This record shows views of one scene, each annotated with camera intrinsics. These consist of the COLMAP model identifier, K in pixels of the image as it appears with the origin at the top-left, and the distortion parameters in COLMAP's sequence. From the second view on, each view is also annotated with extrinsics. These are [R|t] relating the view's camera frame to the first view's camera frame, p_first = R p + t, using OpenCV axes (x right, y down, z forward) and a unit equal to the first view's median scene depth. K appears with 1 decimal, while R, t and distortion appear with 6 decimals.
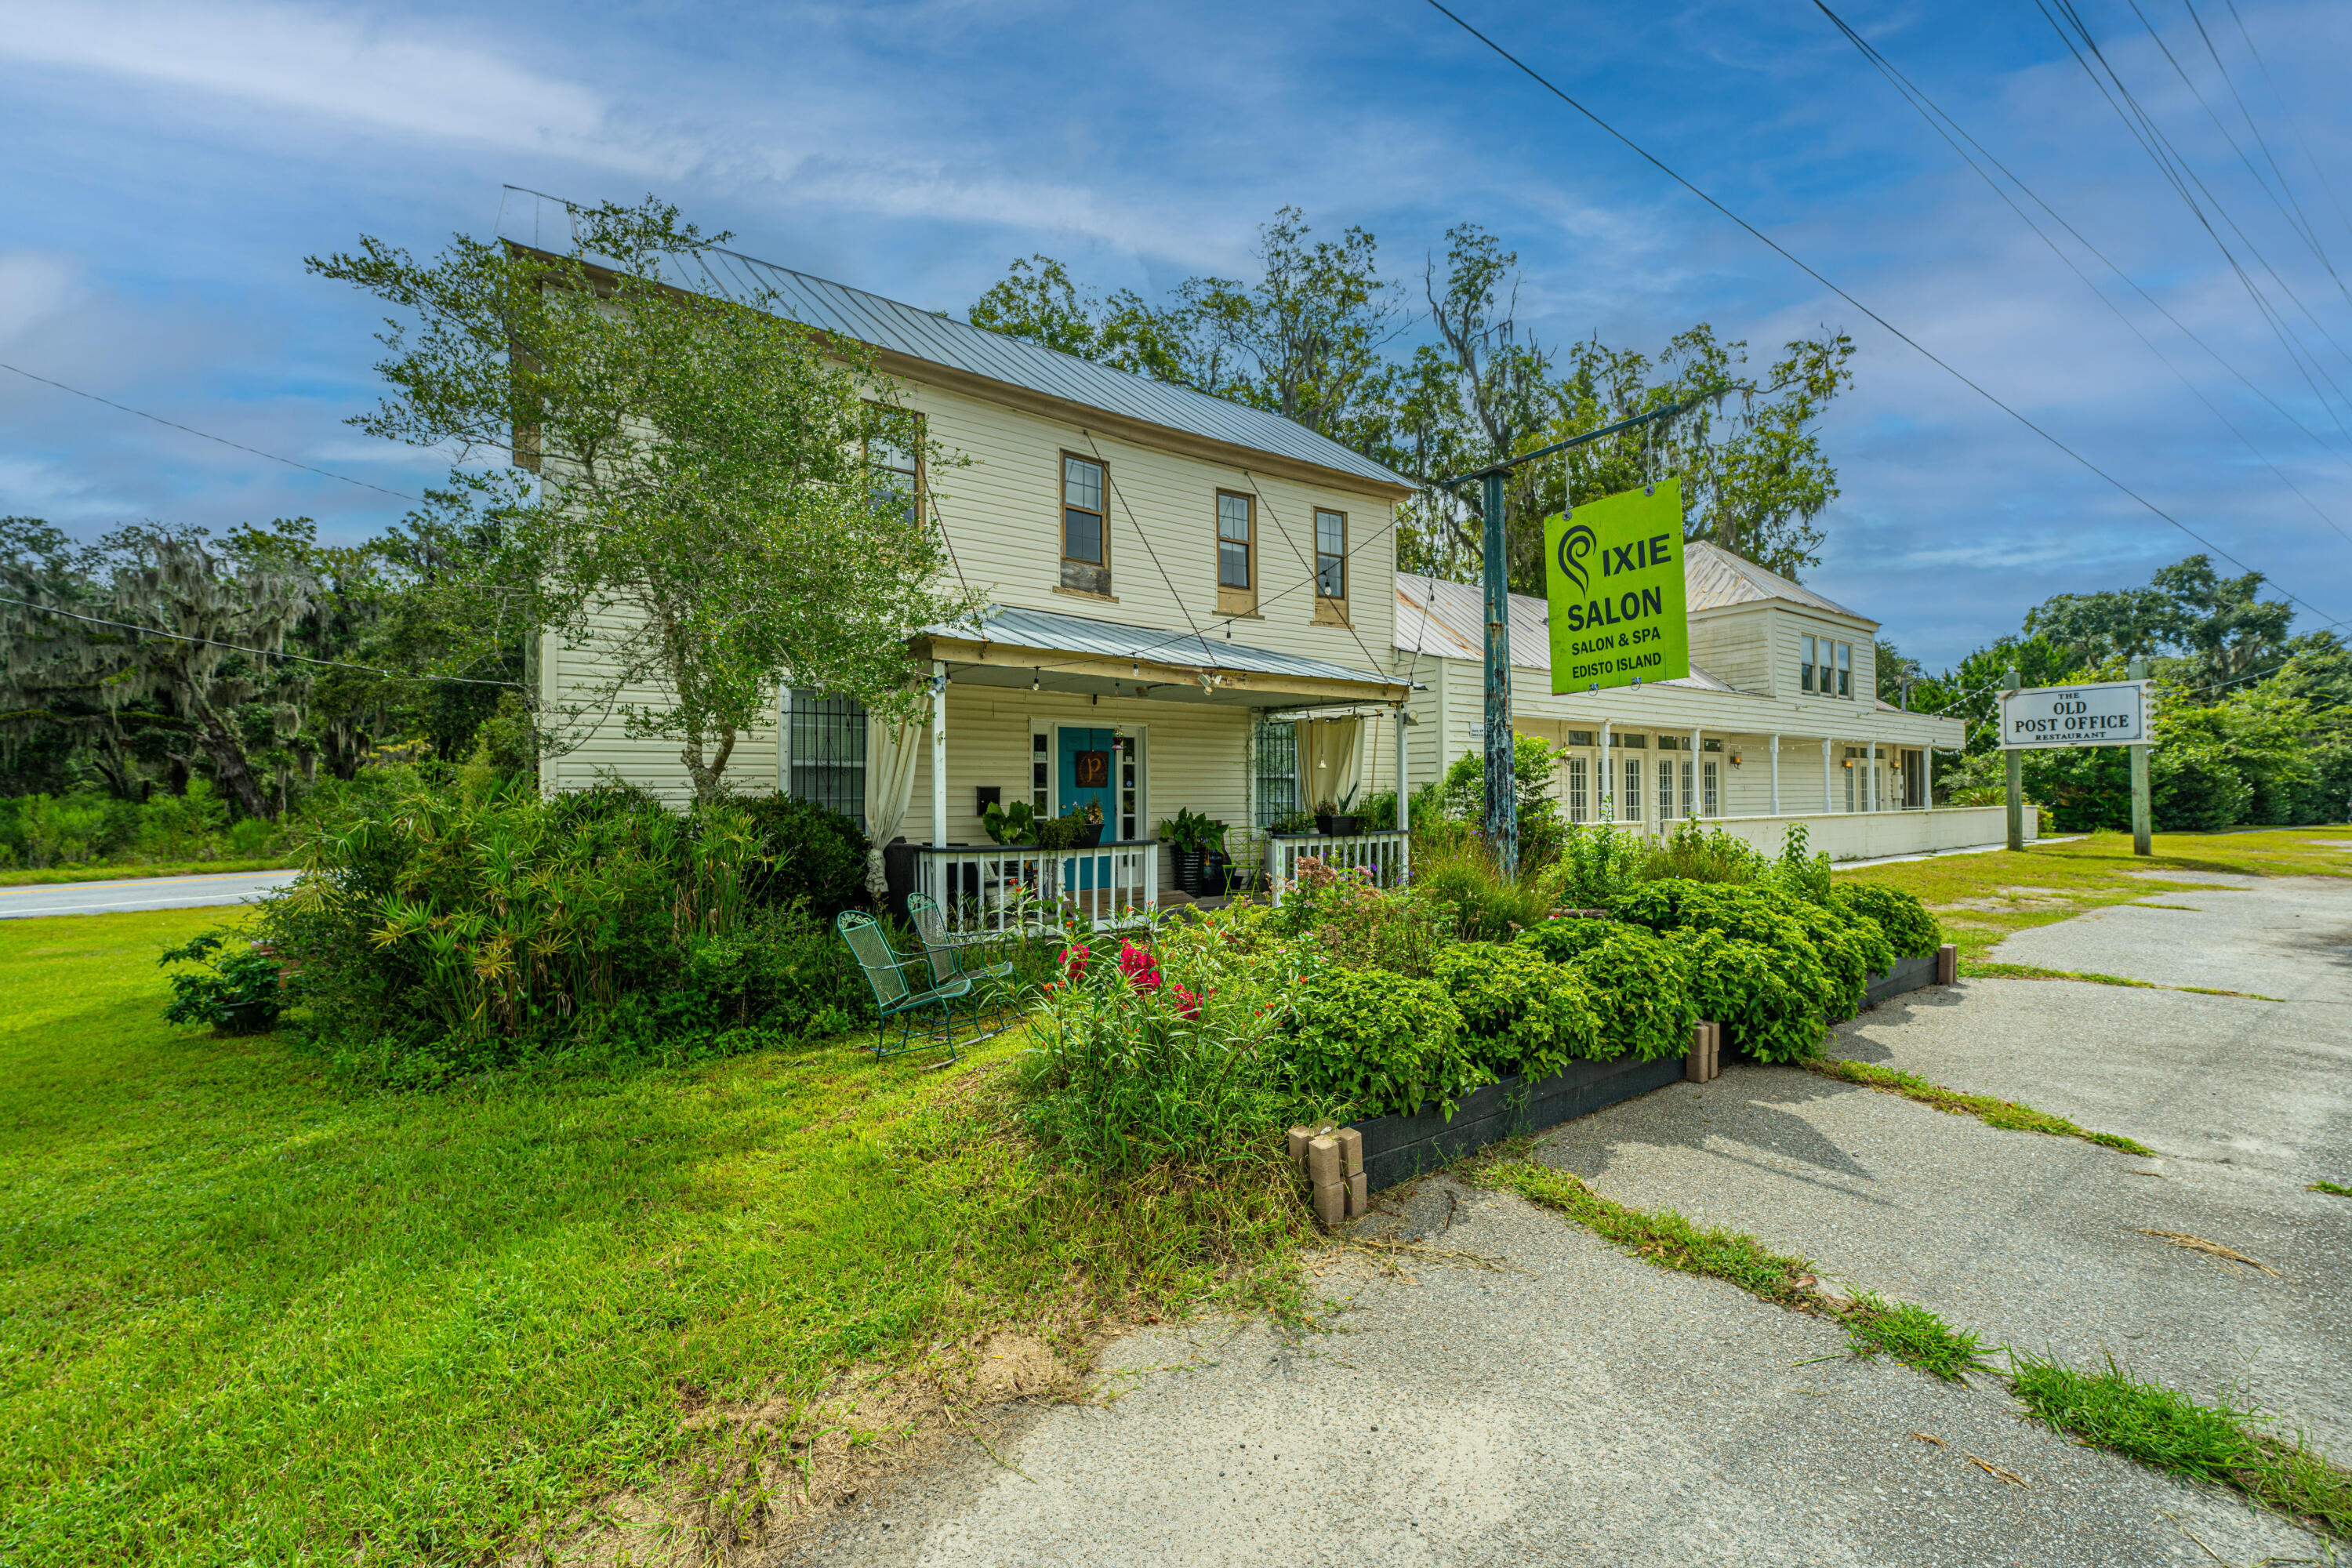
lens RADIAL K [[946.4, 0, 1166.4], [0, 946.4, 826.2], [0, 0, 1]] dist [-0.002023, -0.000543]
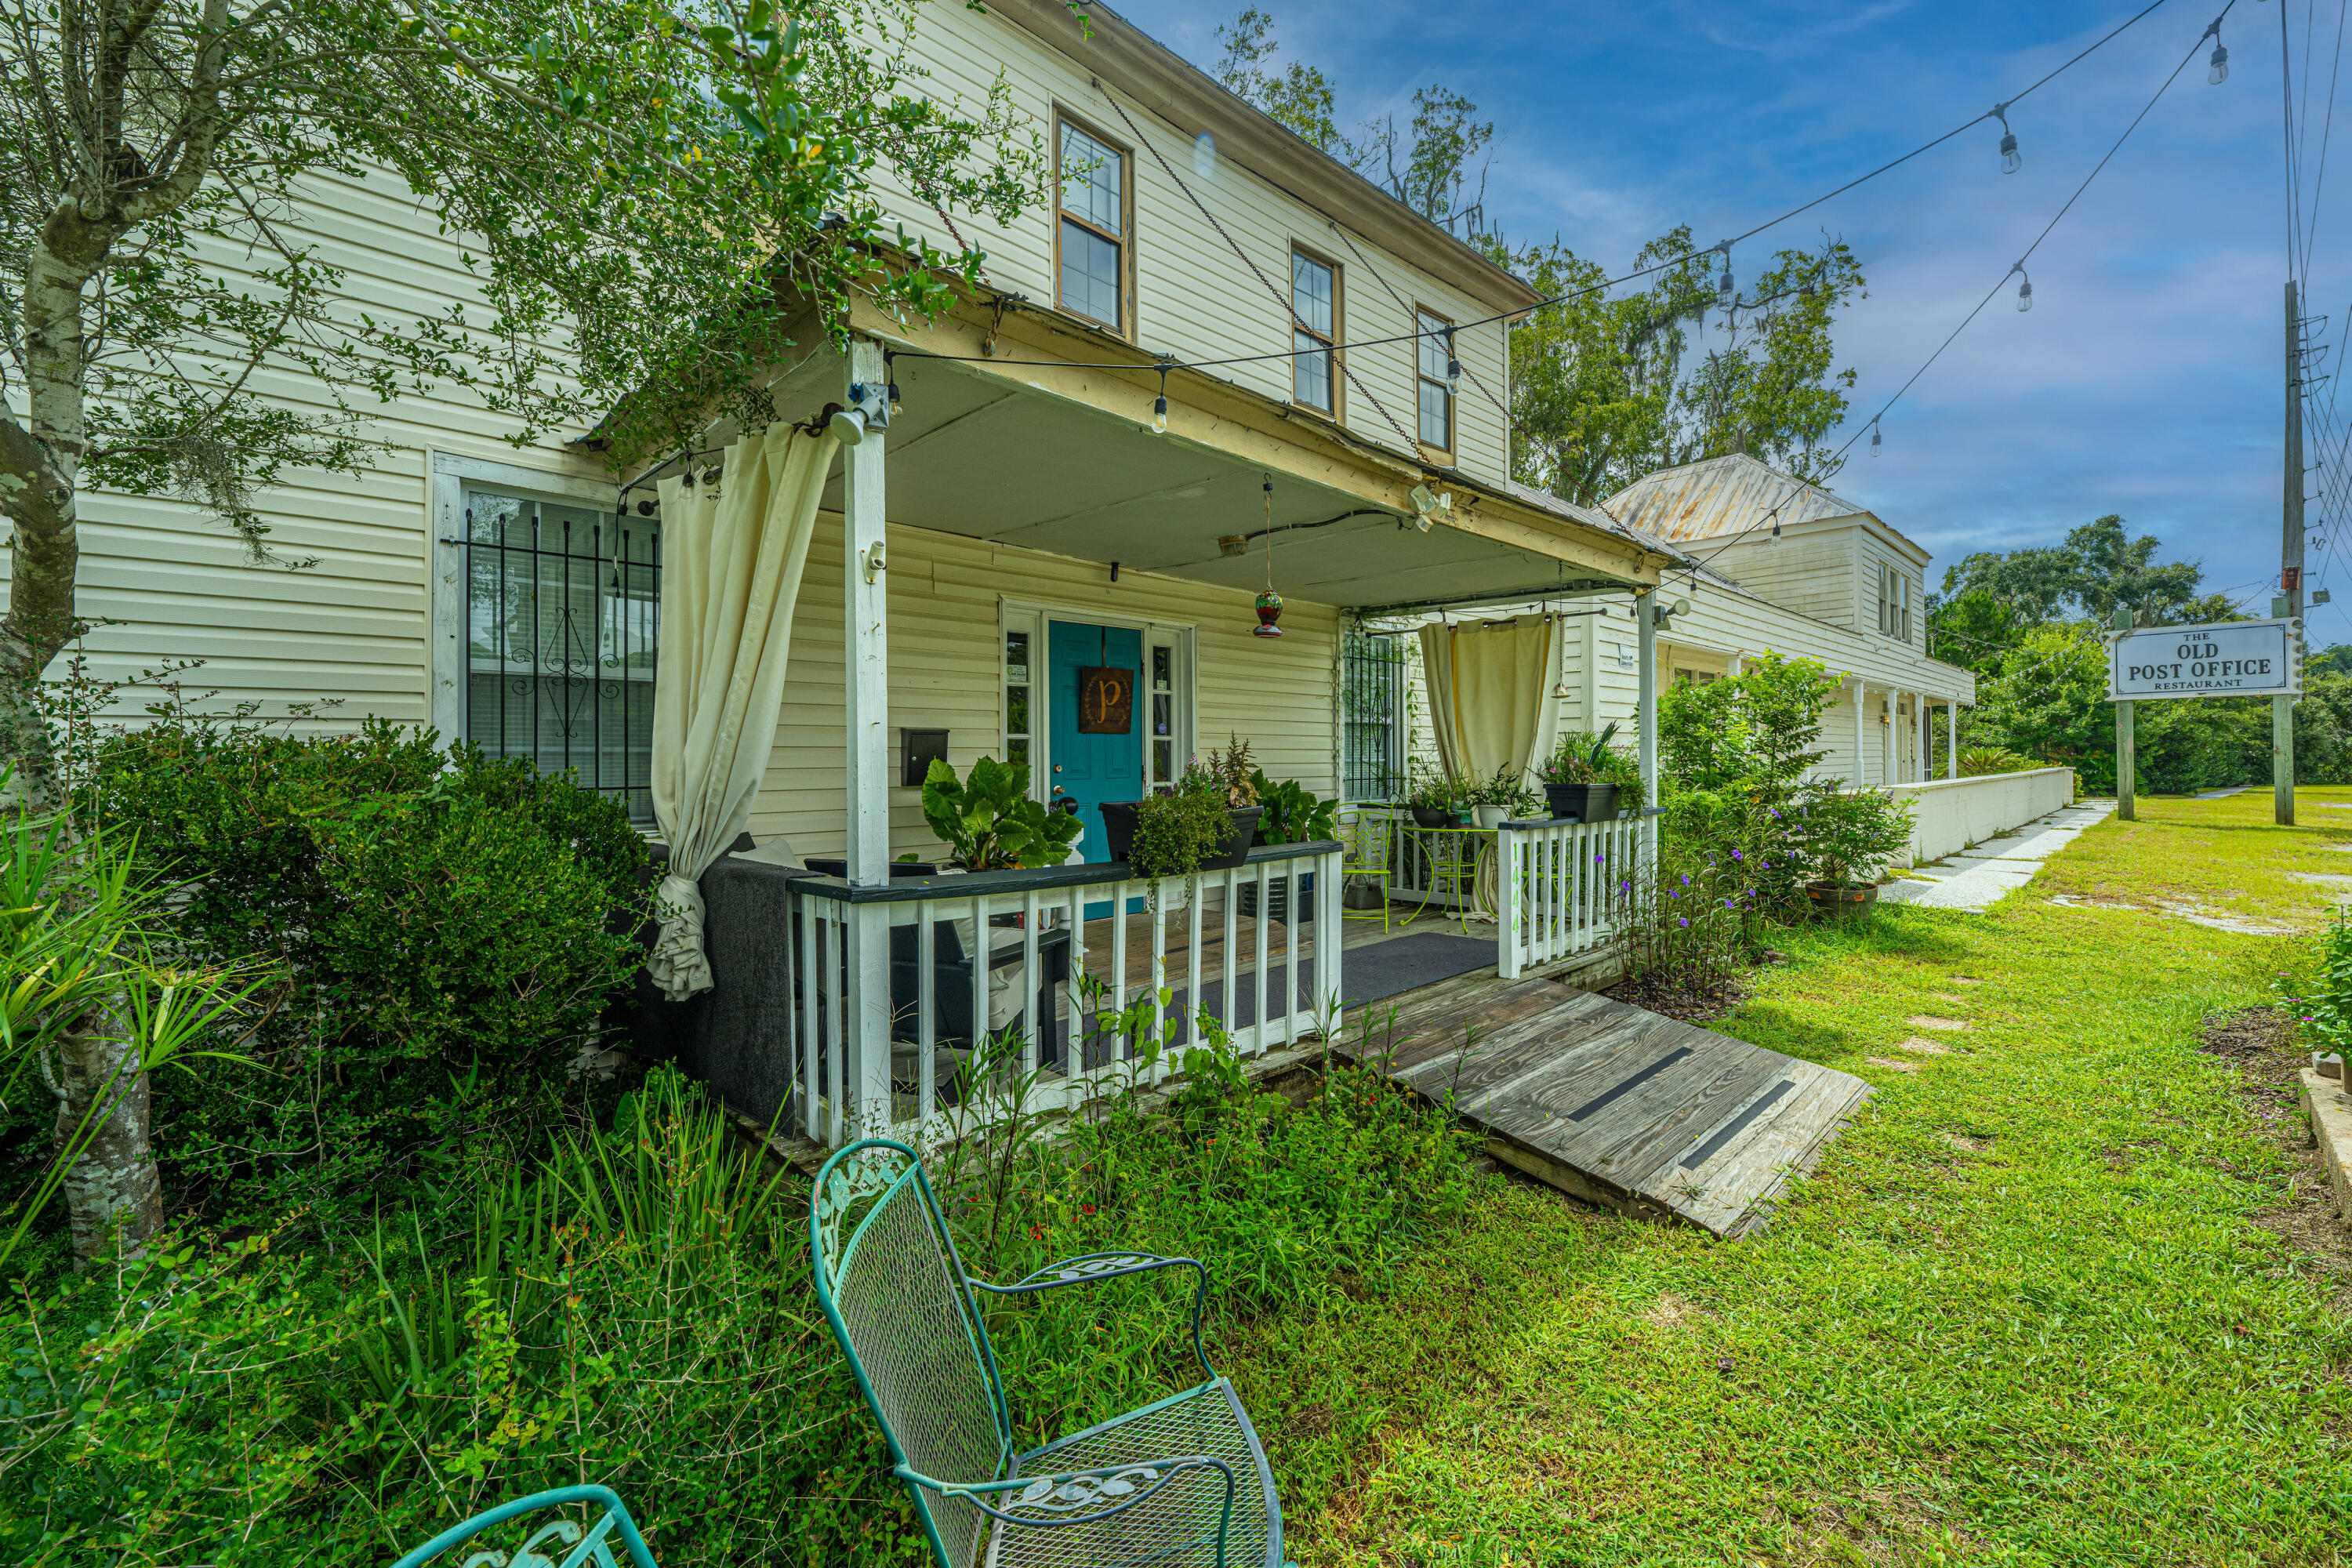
lens RADIAL K [[968.0, 0, 1176.0], [0, 968.0, 784.0], [0, 0, 1]] dist [-0.003368, -0.000517]
pose [[0.987354, -0.003891, 0.158481, -0.124487], [0.004950, 0.999968, -0.006290, -0.007627], [-0.158452, 0.006995, 0.987342, 0.427273]]
